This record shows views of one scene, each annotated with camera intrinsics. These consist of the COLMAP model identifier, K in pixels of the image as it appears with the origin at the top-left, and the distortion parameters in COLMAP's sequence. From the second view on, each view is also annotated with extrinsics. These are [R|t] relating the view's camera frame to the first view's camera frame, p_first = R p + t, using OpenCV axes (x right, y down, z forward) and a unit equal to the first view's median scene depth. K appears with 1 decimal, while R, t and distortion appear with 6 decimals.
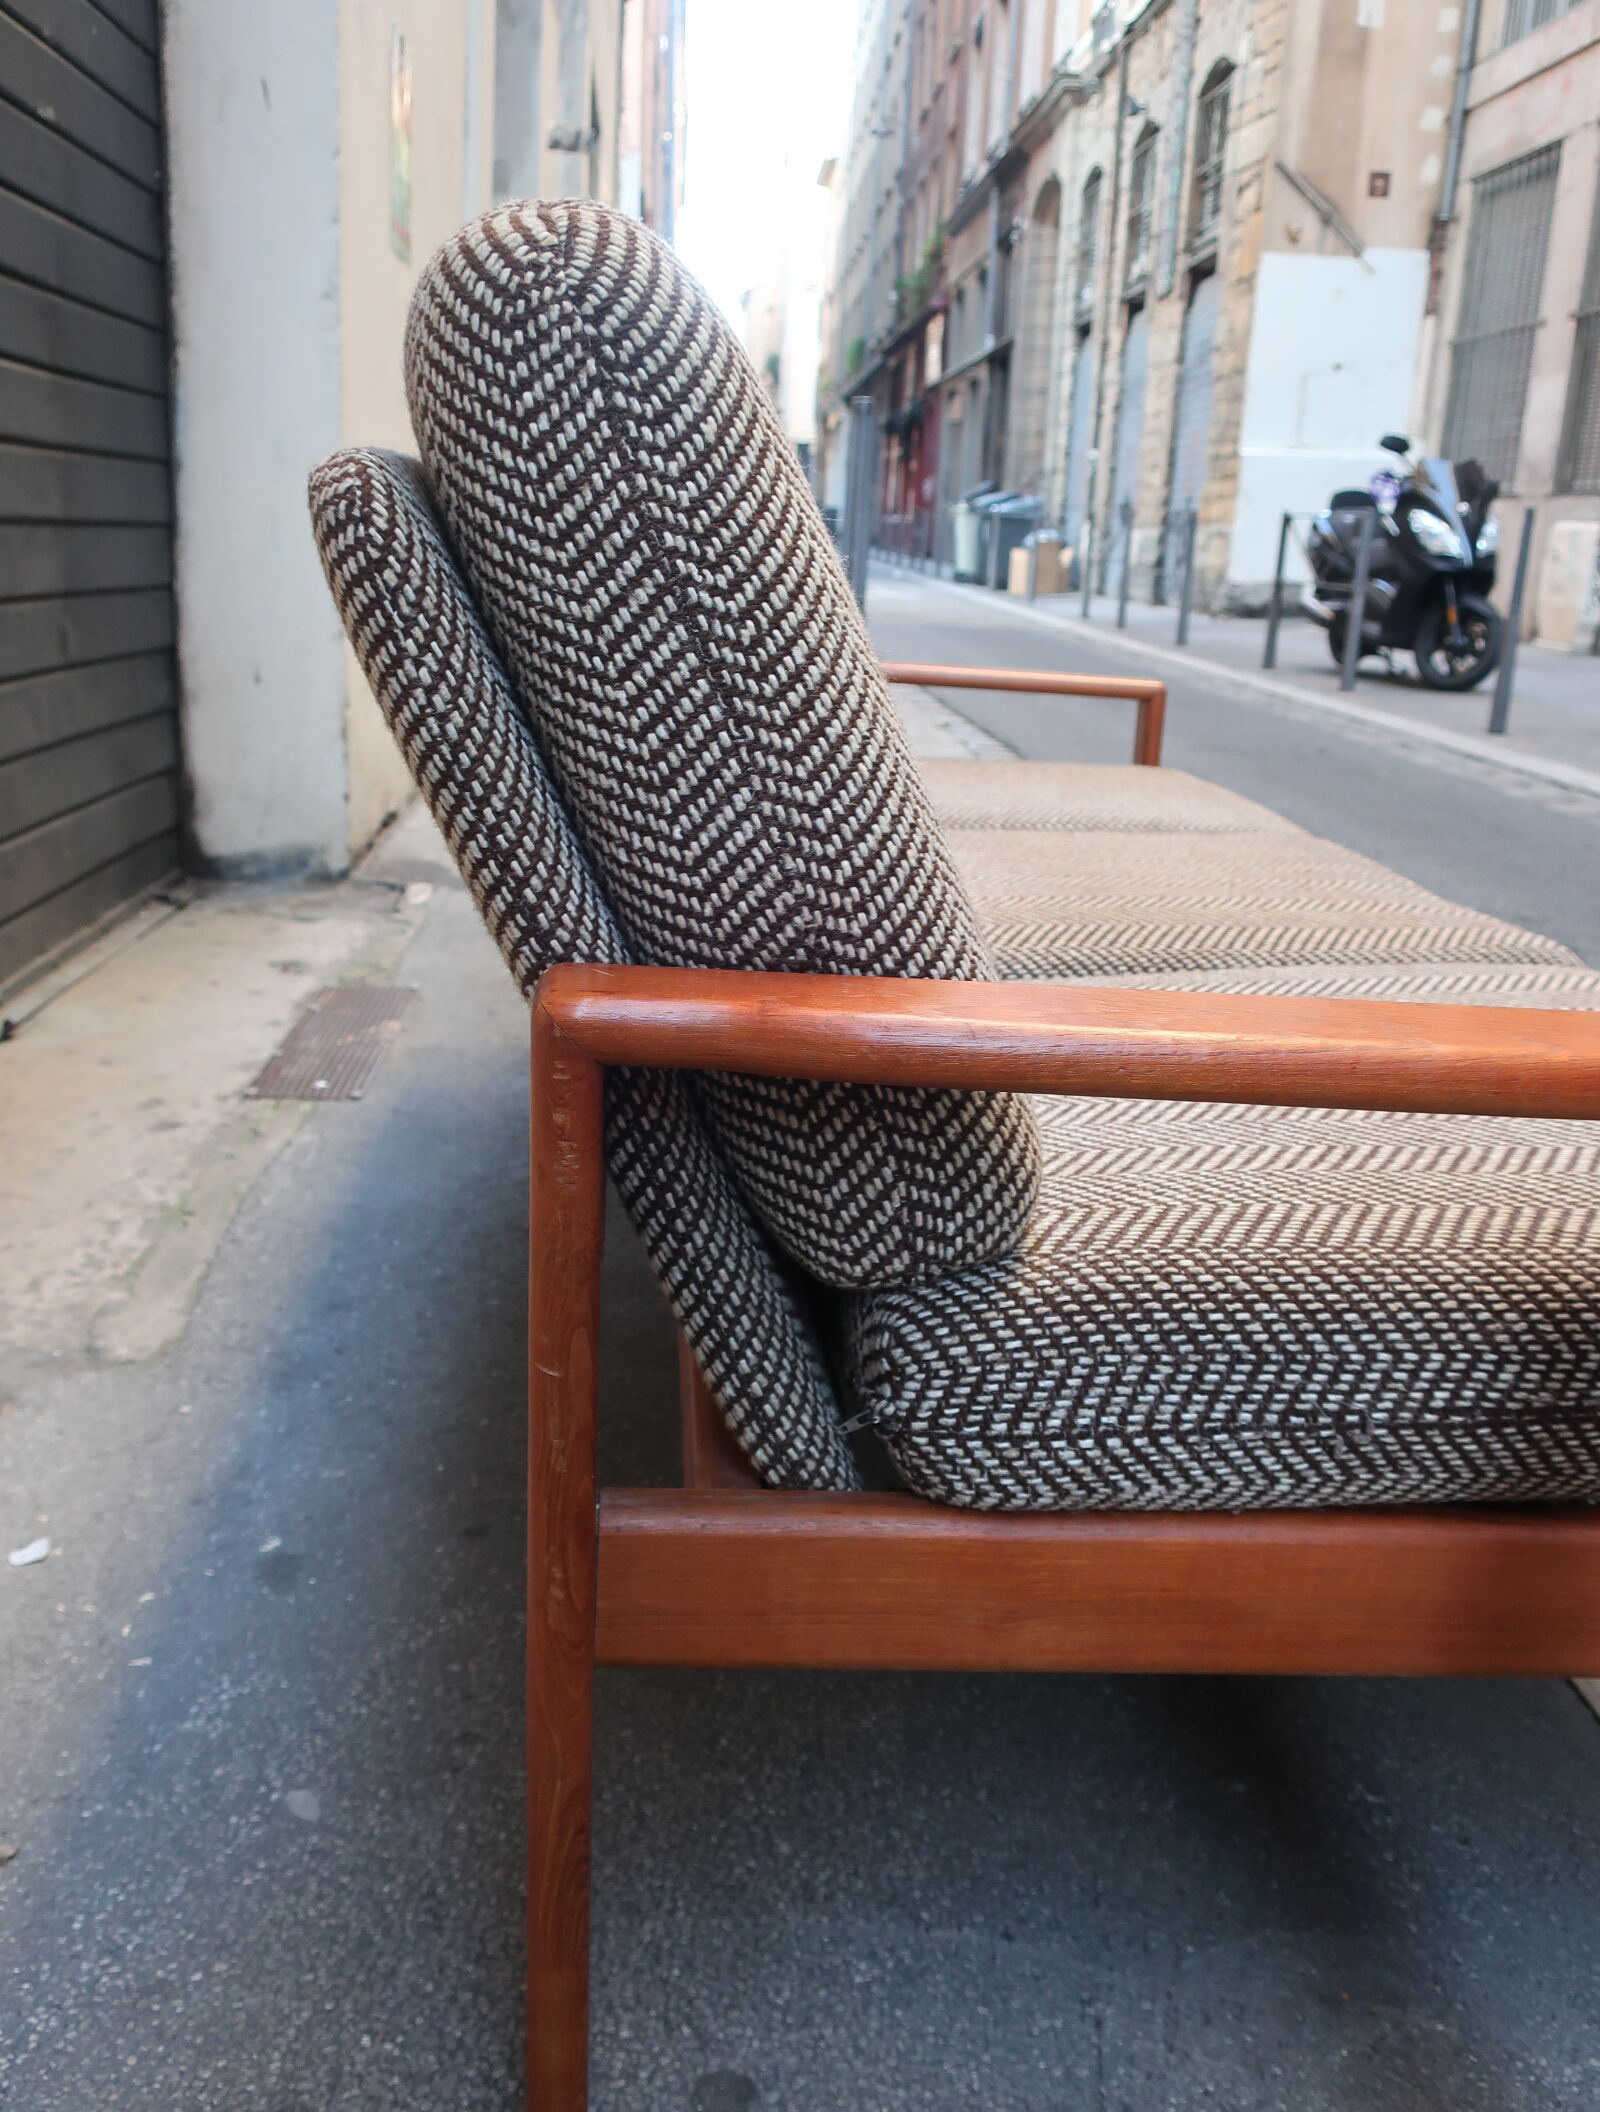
lens RADIAL K [[1851.7, 0, 800.0], [0, 1851.7, 1056.0], [0, 0, 1]] dist [-0.011056, -0.004022]
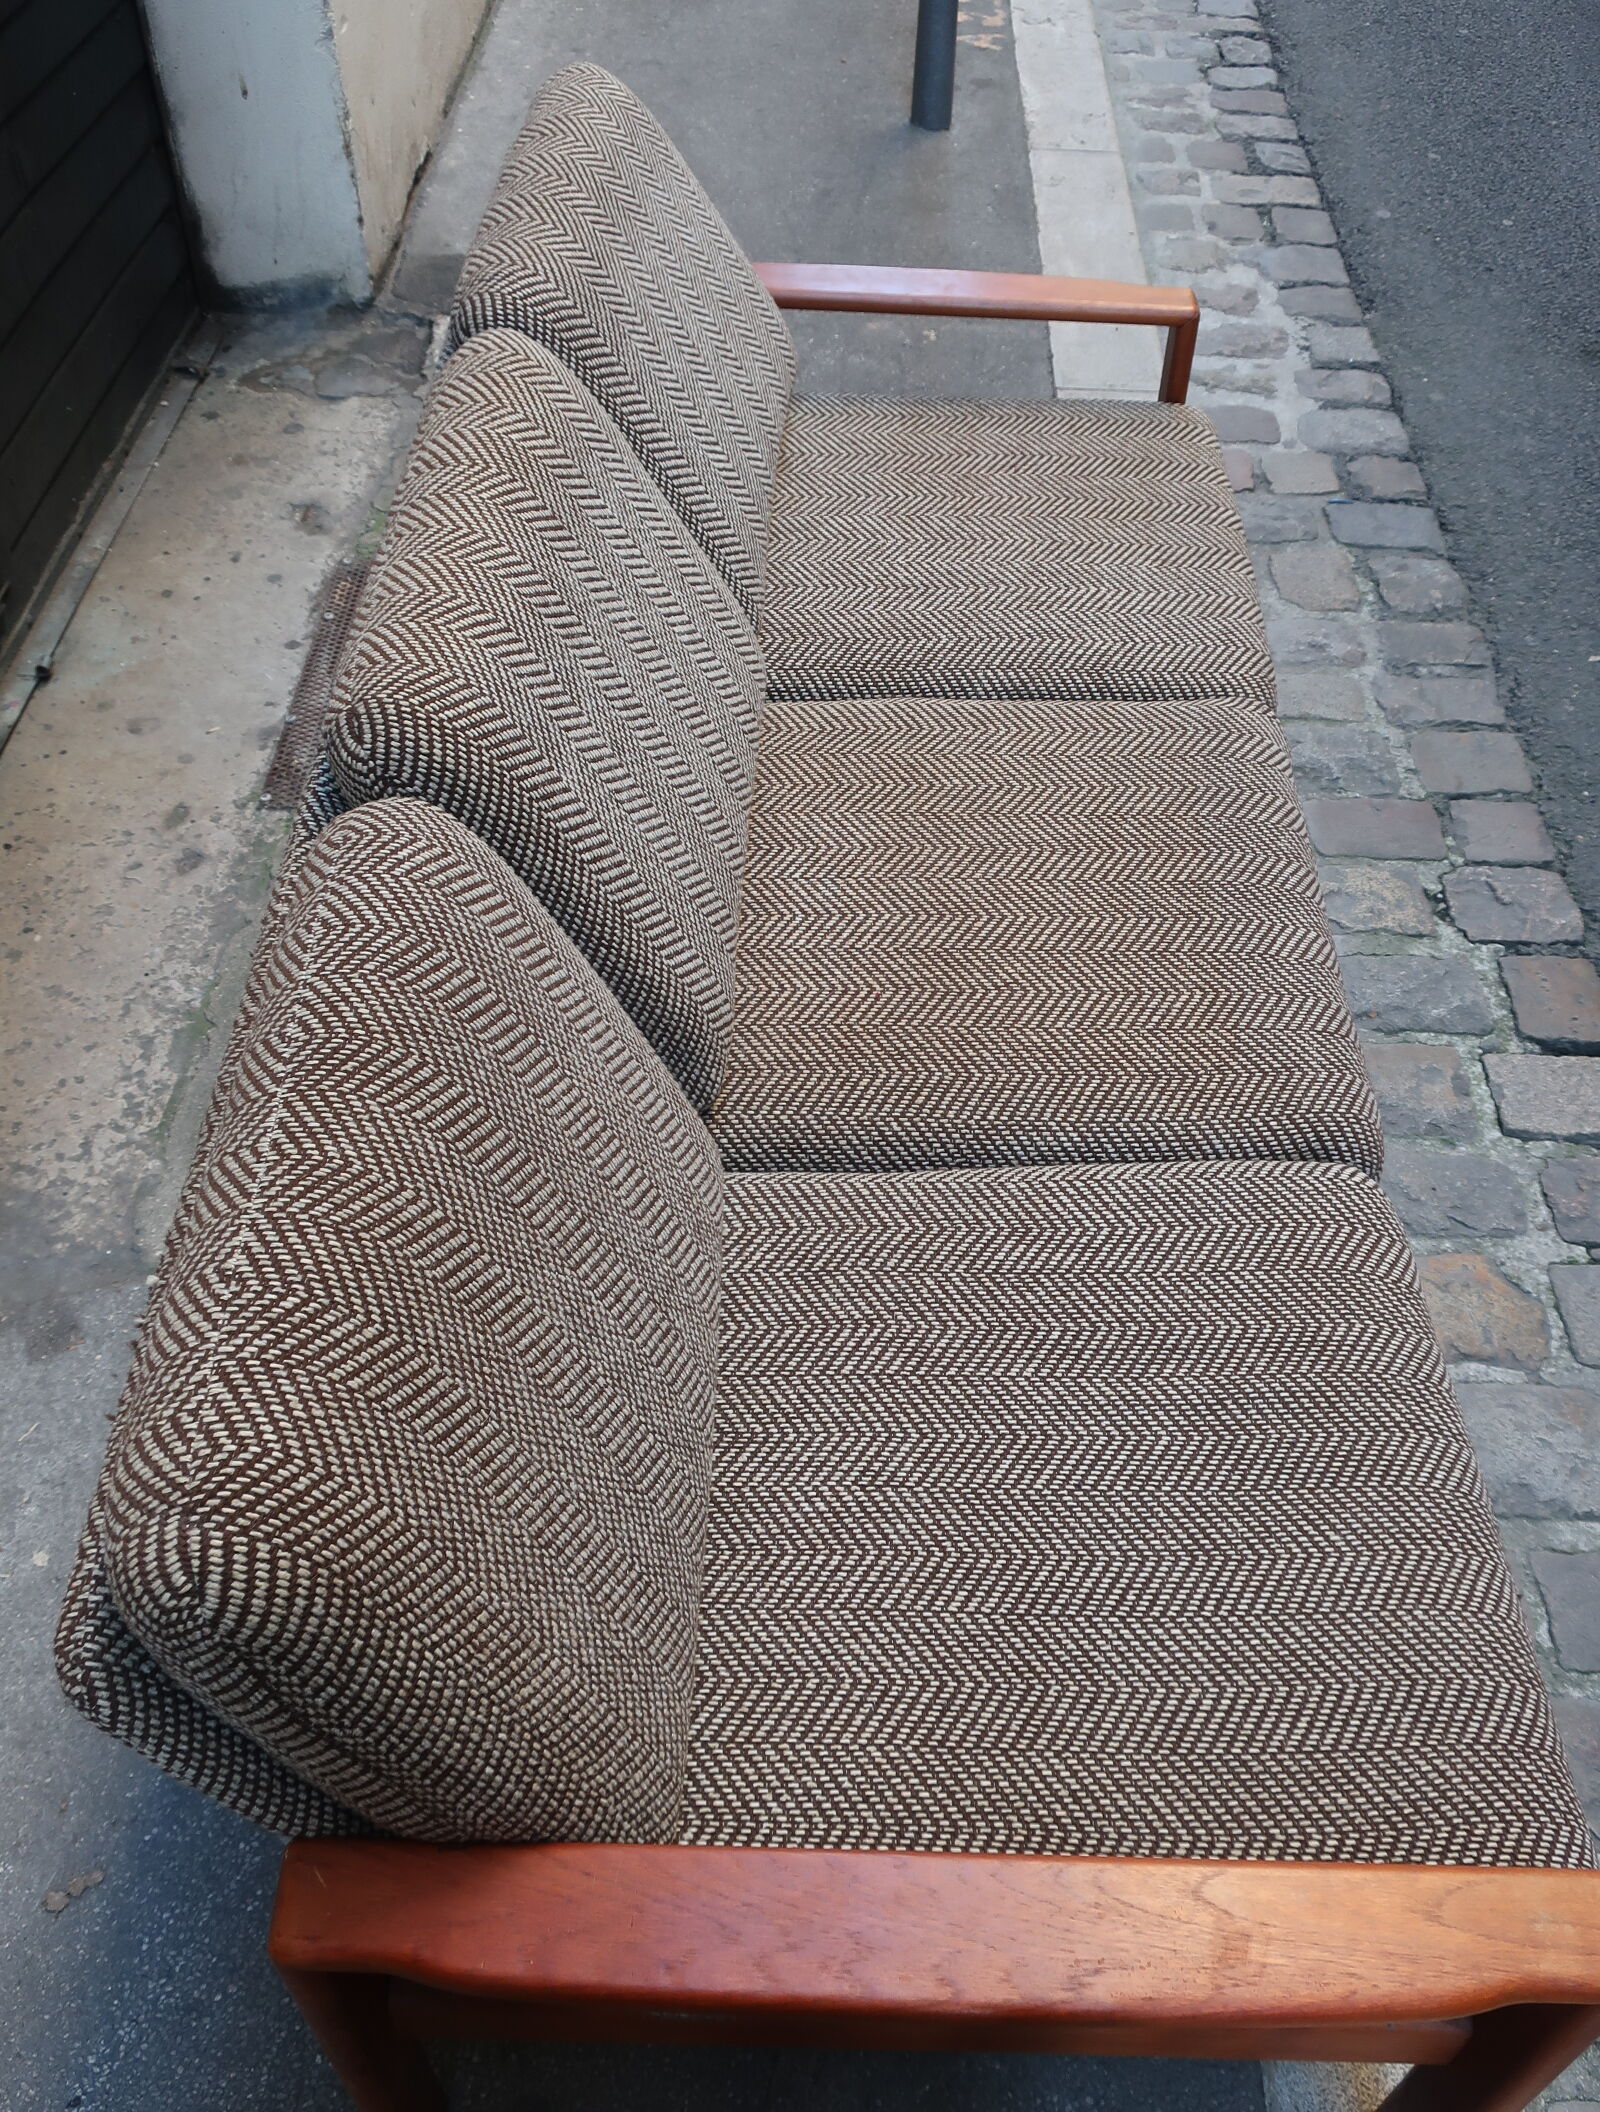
lens RADIAL K [[1851.7, 0, 800.0], [0, 1851.7, 1056.0], [0, 0, 1]] dist [-0.011056, -0.004022]
pose [[0.995607, 0.041625, -0.083866, 0.154411], [0.006945, 0.860439, 0.509507, -0.564415], [0.093369, -0.507851, 0.856370, 0.045006]]
